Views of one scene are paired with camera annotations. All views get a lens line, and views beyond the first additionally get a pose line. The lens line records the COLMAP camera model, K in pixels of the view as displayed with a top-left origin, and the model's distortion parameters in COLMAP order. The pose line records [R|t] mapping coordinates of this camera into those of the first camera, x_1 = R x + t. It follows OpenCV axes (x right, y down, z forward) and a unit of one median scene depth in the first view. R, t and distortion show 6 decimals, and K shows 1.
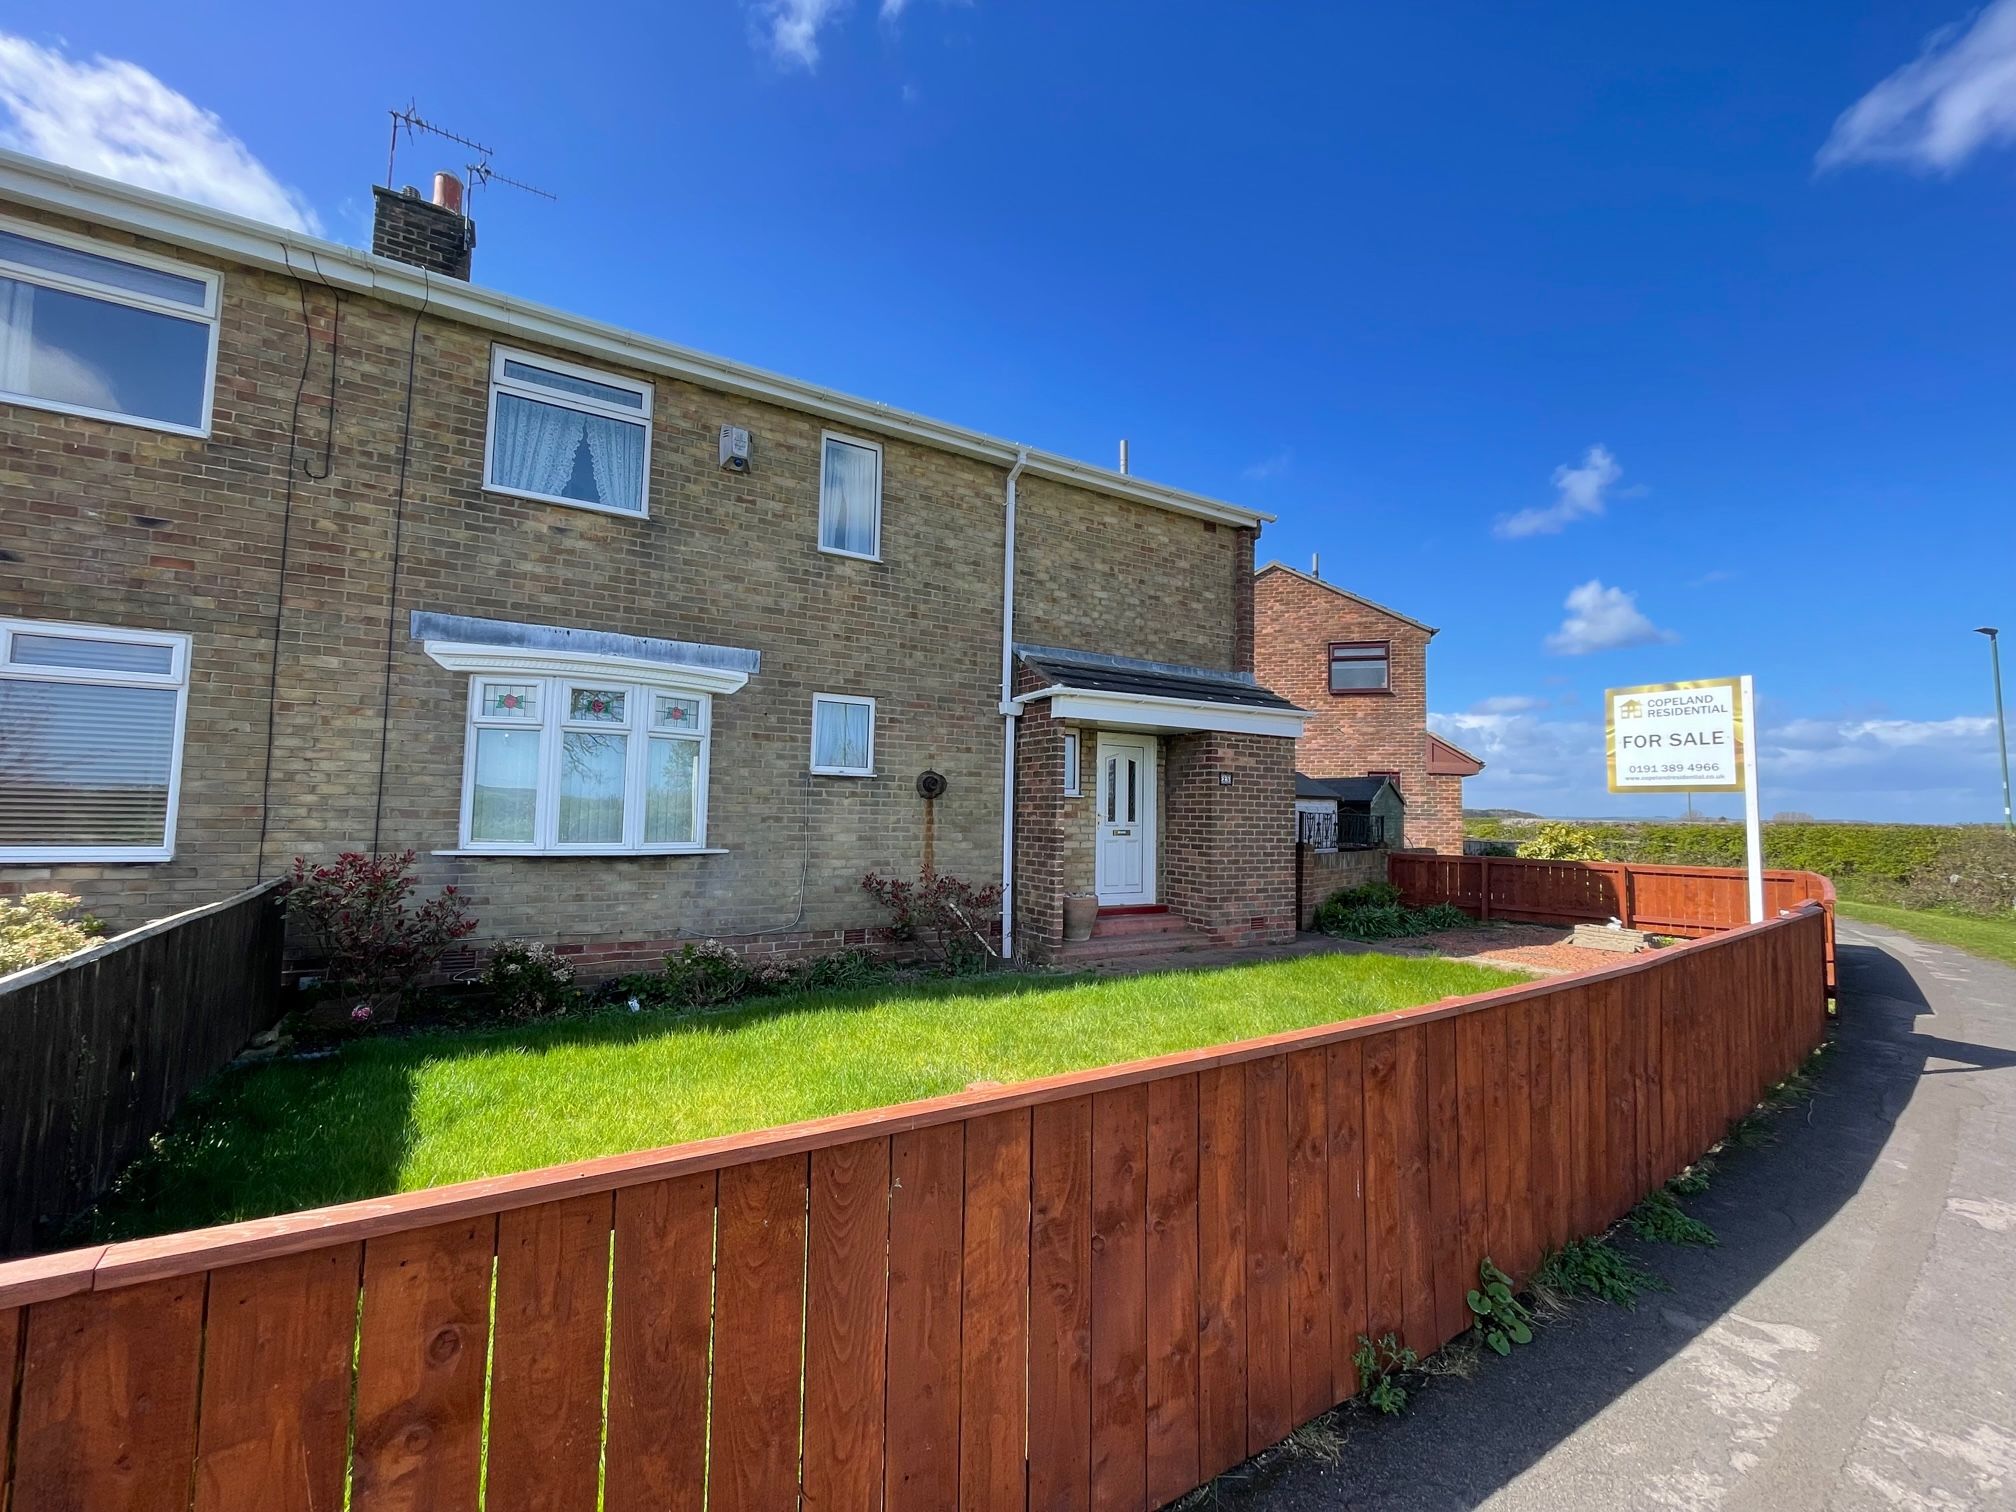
lens RADIAL K [[822.5, 0, 1008.0], [0, 822.5, 756.0], [0, 0, 1]] dist [0.001104, -0.000158]
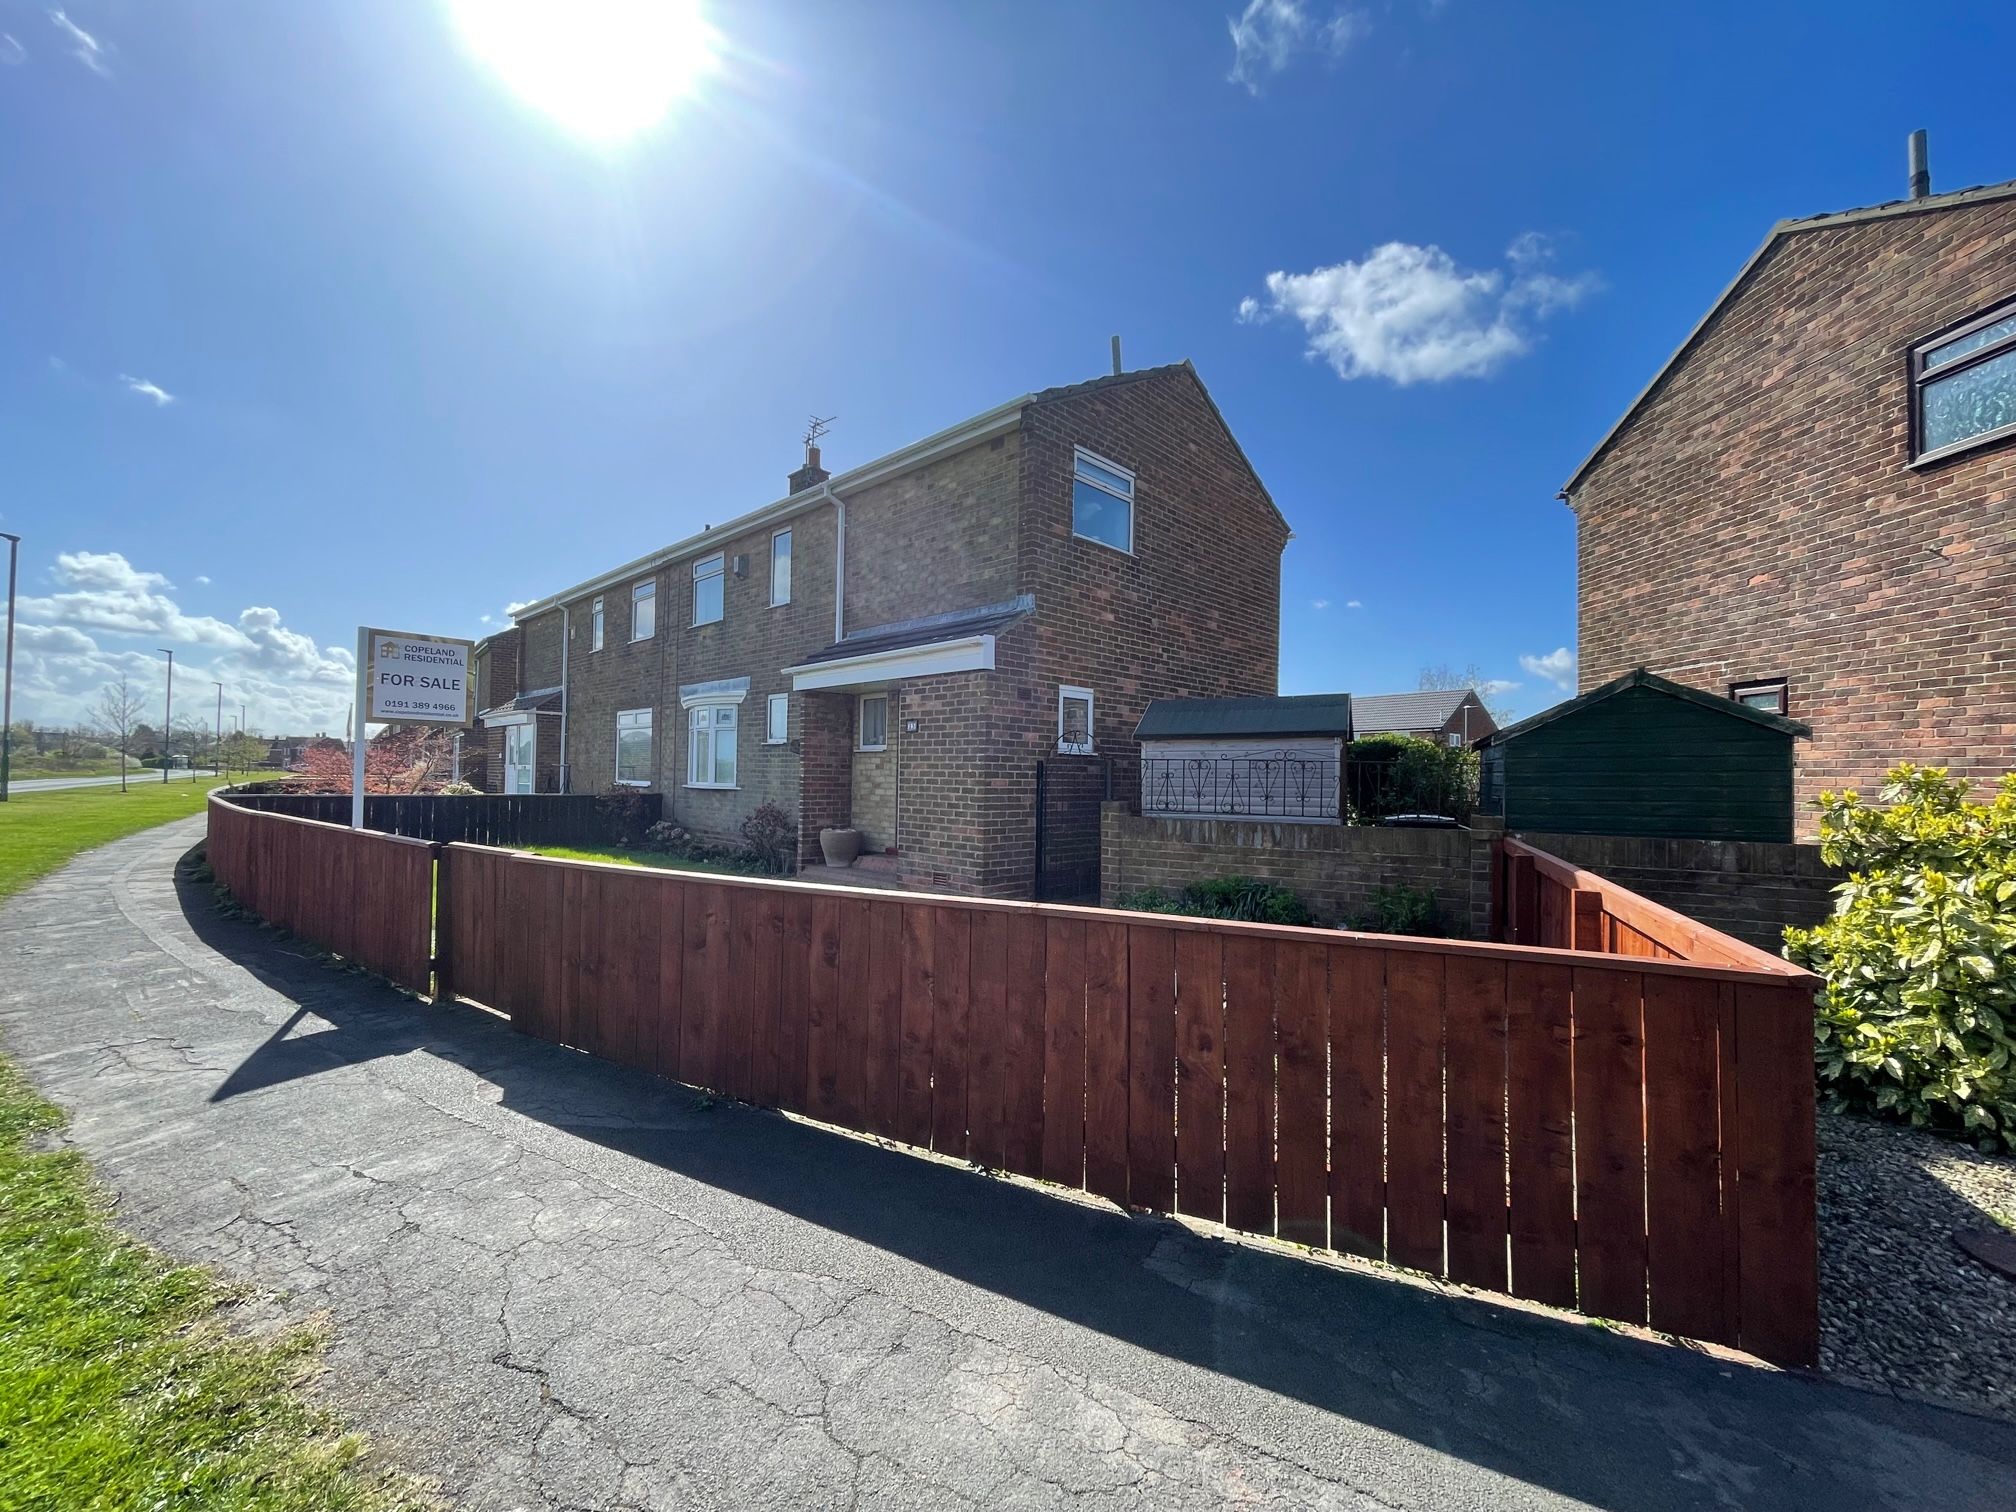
lens RADIAL K [[822.5, 0, 1008.0], [0, 822.5, 756.0], [0, 0, 1]] dist [0.001104, -0.000158]
pose [[0.260797, -0.036892, -0.964688, 1.218703], [0.055950, 0.998168, -0.023047, 0.091138], [0.963771, -0.047964, 0.262384, 0.840584]]
